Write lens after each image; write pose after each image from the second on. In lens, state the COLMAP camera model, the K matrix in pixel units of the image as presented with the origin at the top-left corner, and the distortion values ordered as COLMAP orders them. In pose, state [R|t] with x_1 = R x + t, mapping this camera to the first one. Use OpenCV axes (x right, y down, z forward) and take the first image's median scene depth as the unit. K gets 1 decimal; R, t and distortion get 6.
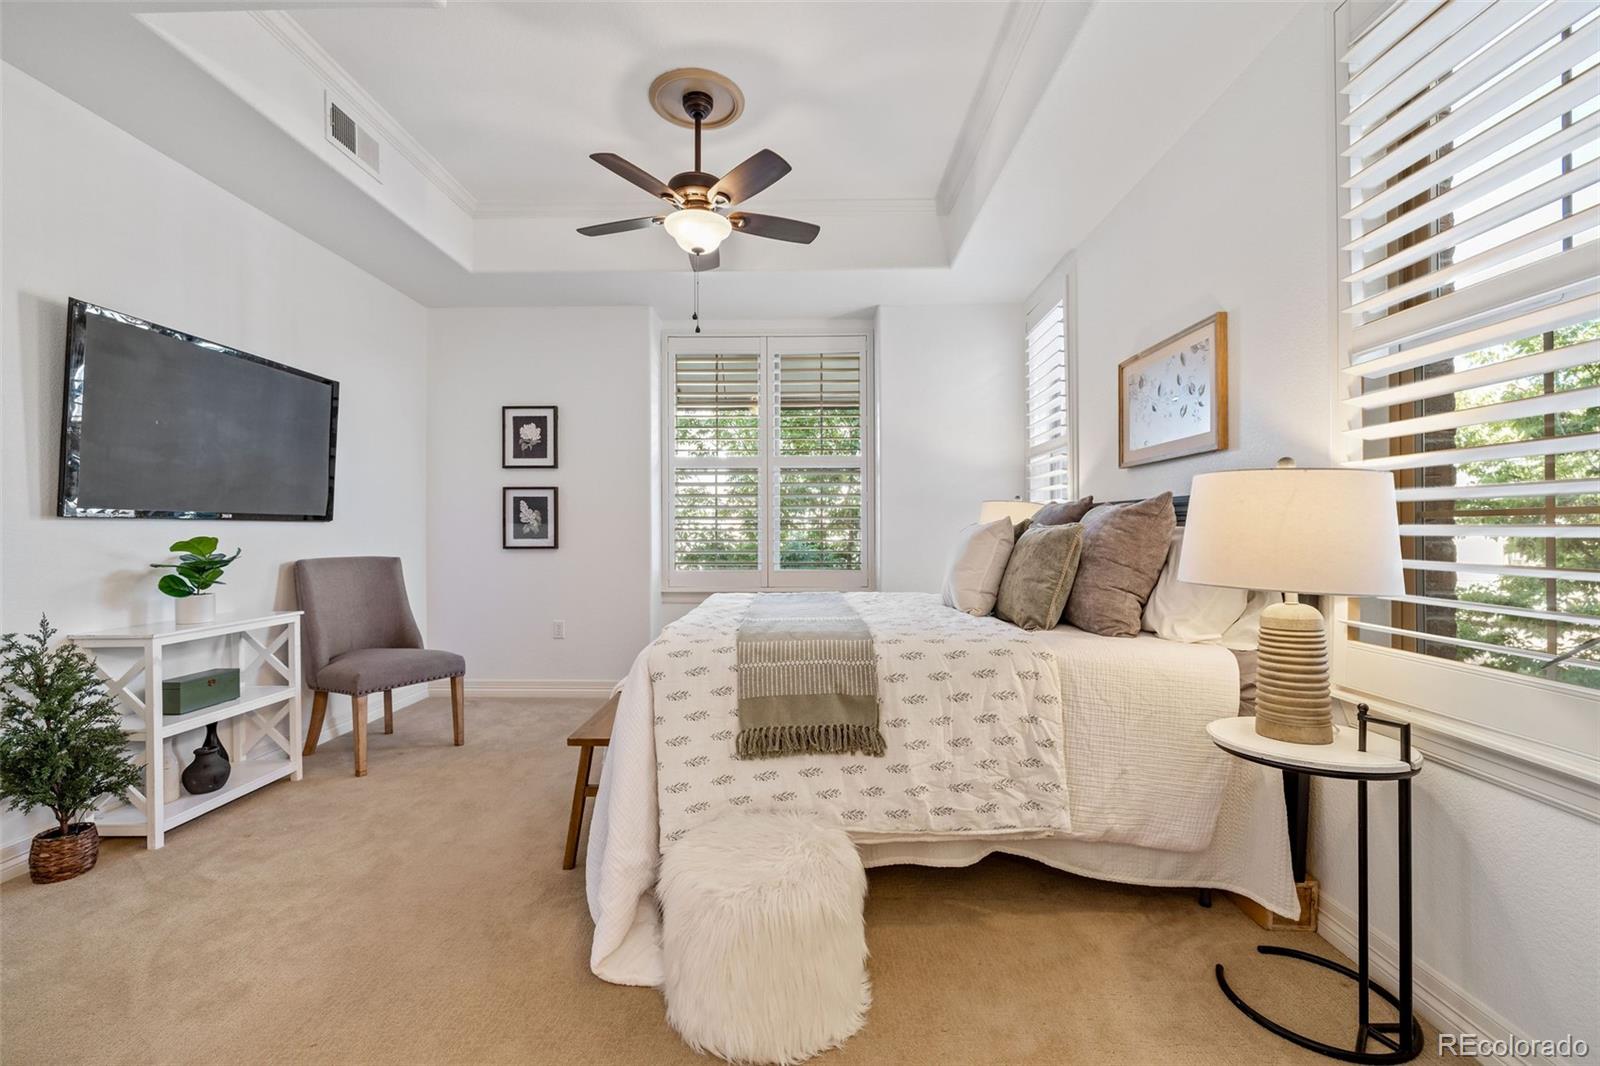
lens RADIAL K [[691.9, 0, 789.2], [0, 691.9, 521.7], [0, 0, 1]] dist [0.011074, -0.000157]
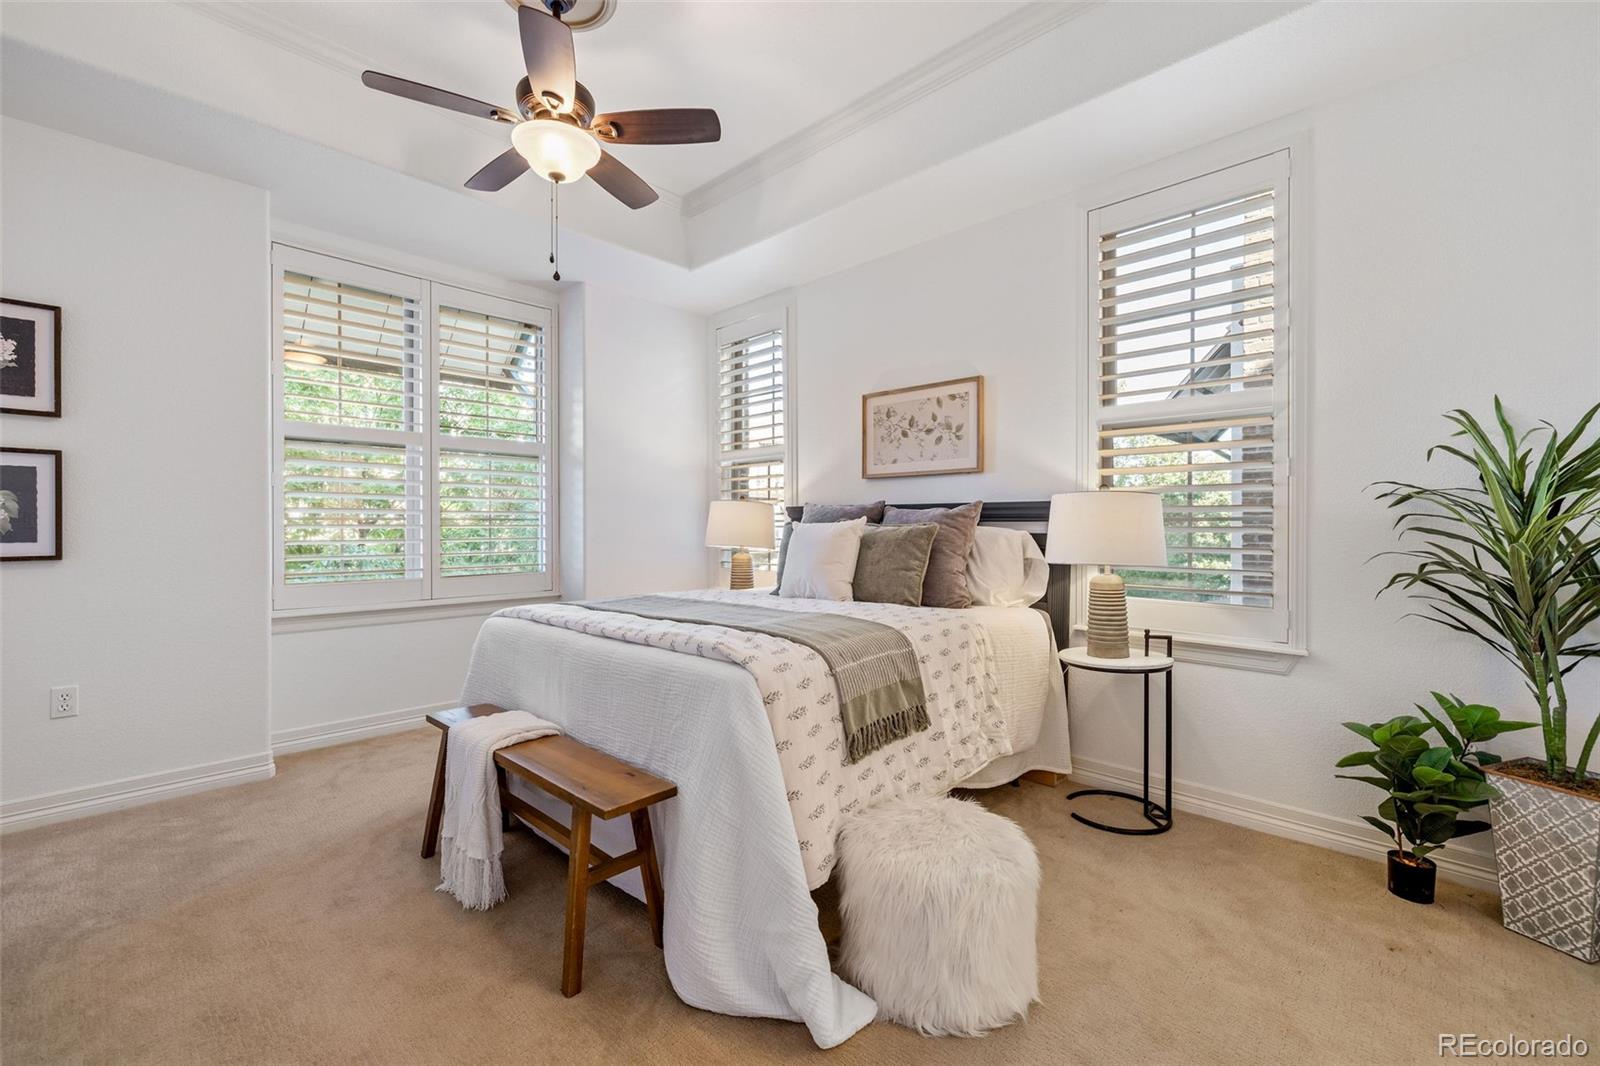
lens RADIAL K [[691.9, 0, 790.9], [0, 691.9, 523.4], [0, 0, 1]] dist [0.011074, -0.000157]
pose [[0.668859, 0.003912, 0.743379, -0.840857], [-0.010880, 0.999931, 0.004527, 0.000159], [-0.743309, -0.011116, 0.668855, 0.406204]]
